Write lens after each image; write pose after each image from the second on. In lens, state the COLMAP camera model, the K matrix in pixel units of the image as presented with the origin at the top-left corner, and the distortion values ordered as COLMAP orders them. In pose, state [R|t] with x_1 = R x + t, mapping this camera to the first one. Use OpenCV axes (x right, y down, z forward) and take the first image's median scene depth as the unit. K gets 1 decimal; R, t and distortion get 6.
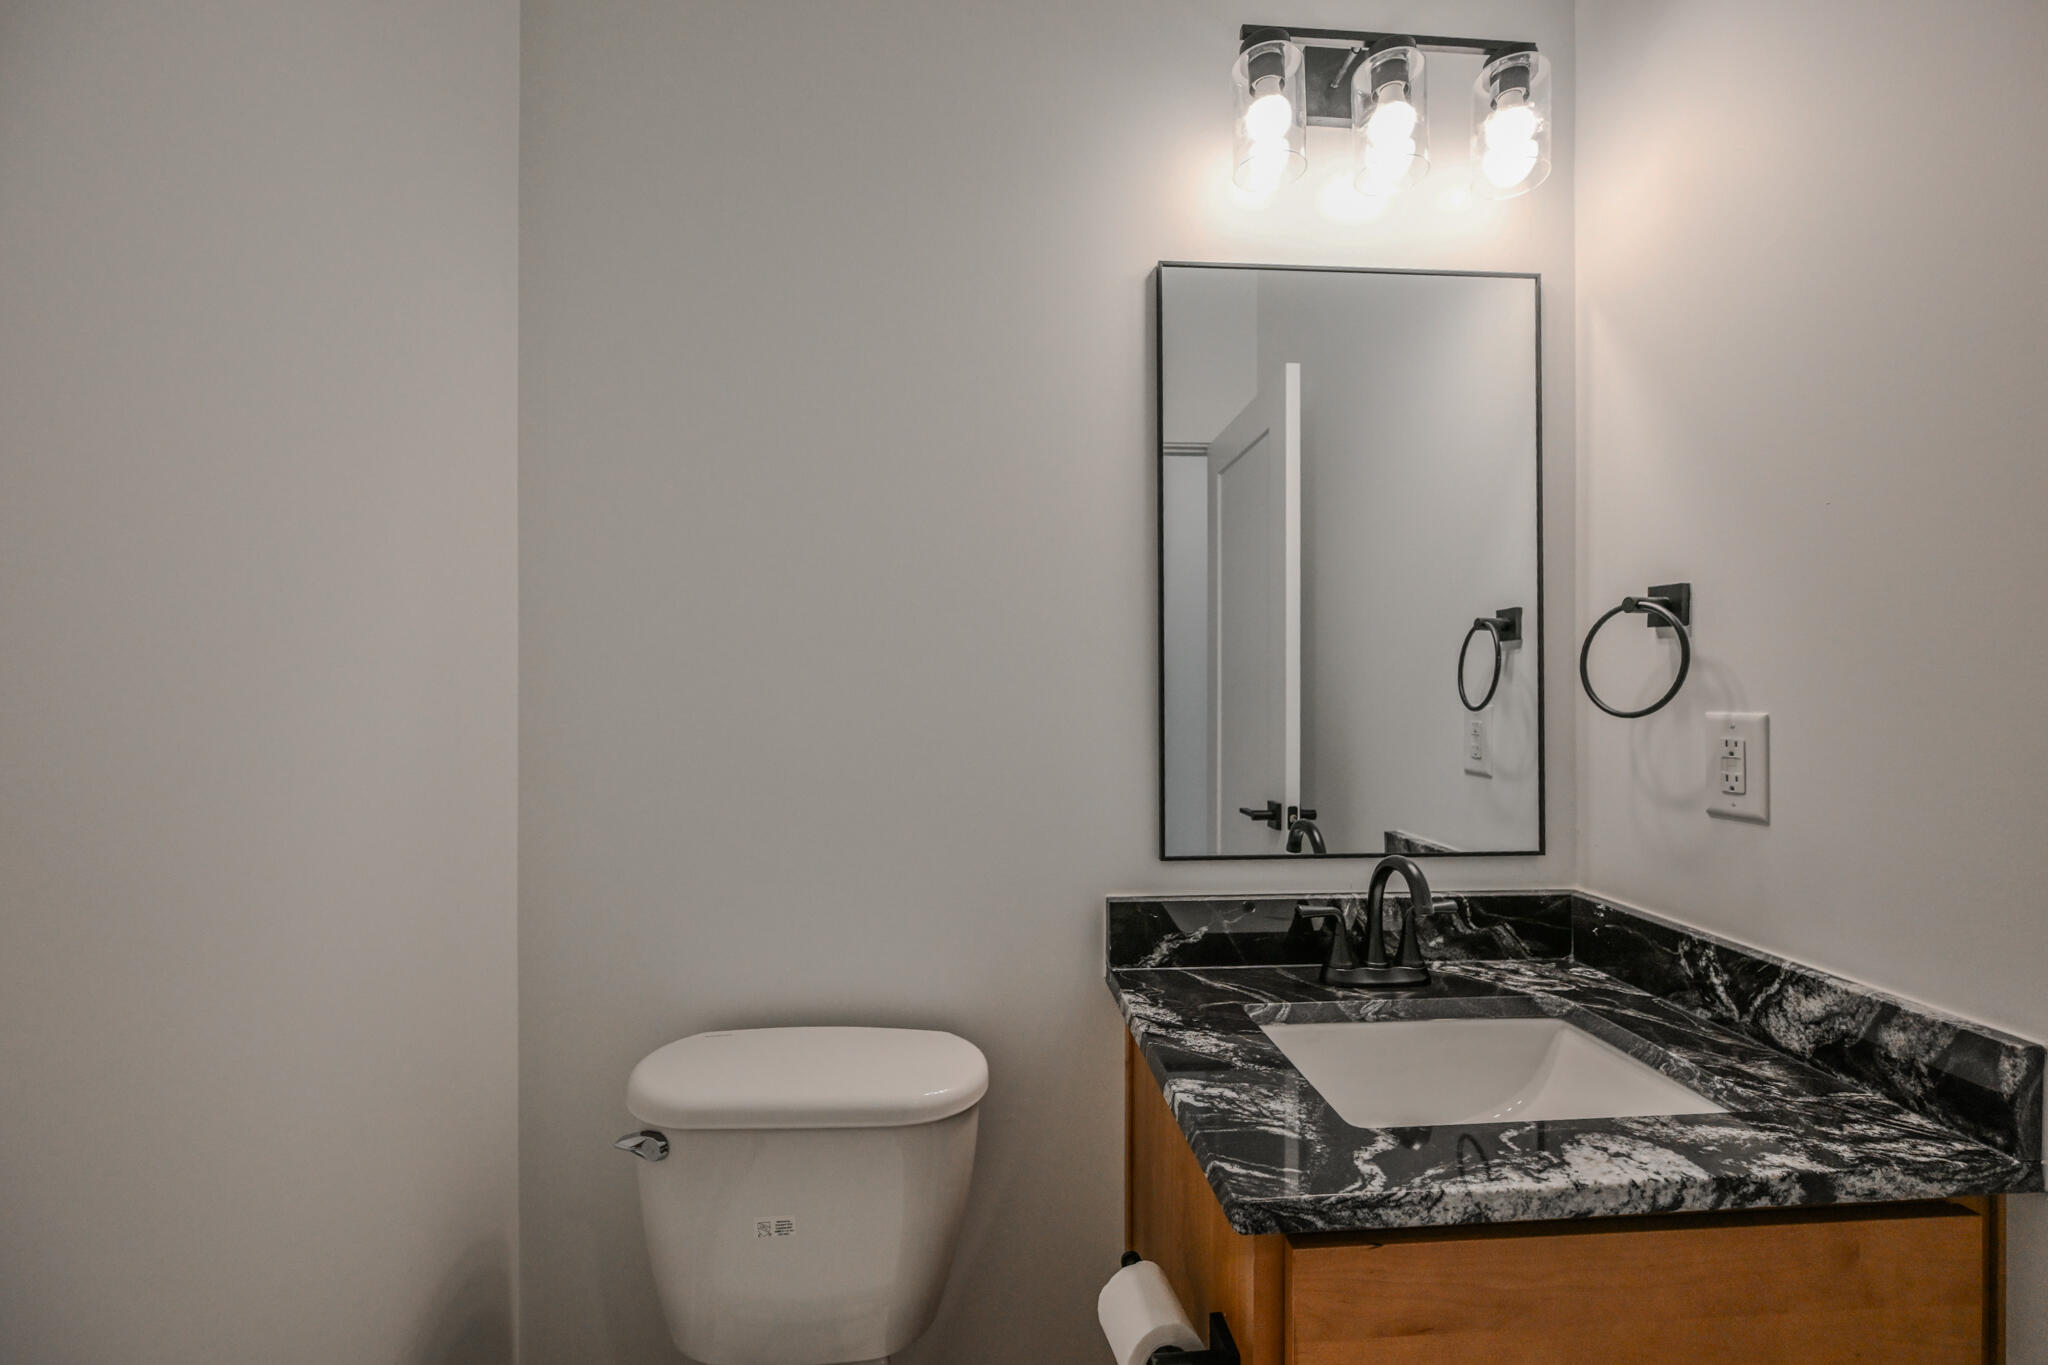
lens RADIAL K [[838.3, 0, 1018.3], [0, 838.3, 684.0], [0, 0, 1]] dist [0.000218, 0.000365]
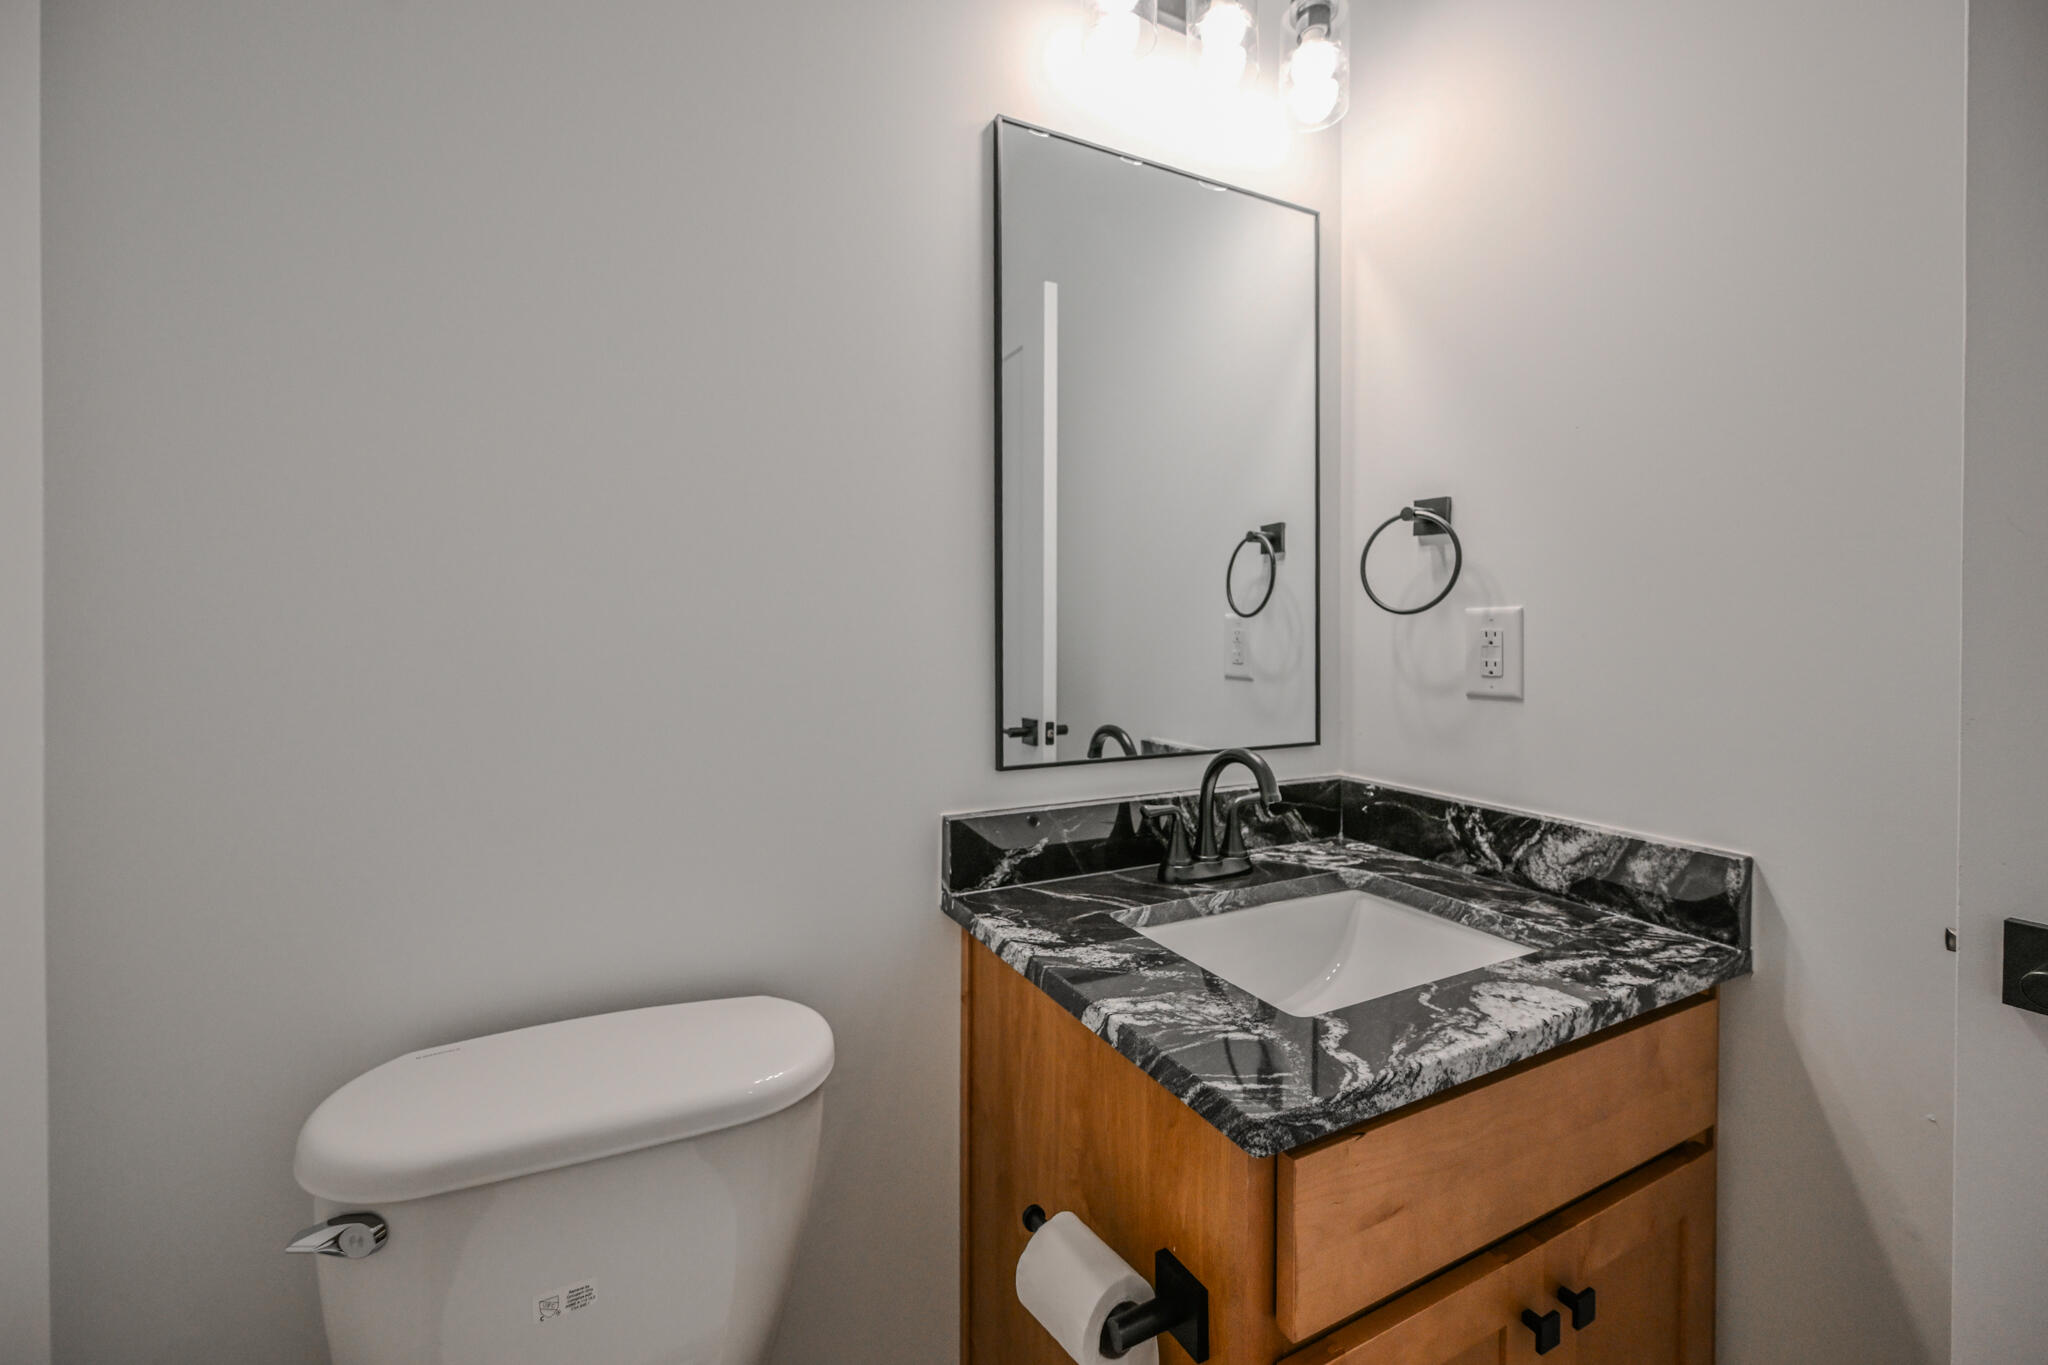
lens RADIAL K [[833.5, 0, 1017.5], [0, 833.5, 634.5], [0, 0, 1]] dist [0.001149, -0.000091]
pose [[0.924586, -0.000468, 0.380972, -0.197994], [-0.004806, 0.999905, 0.012890, 0.061888], [-0.380942, -0.013749, 0.924497, 0.190562]]
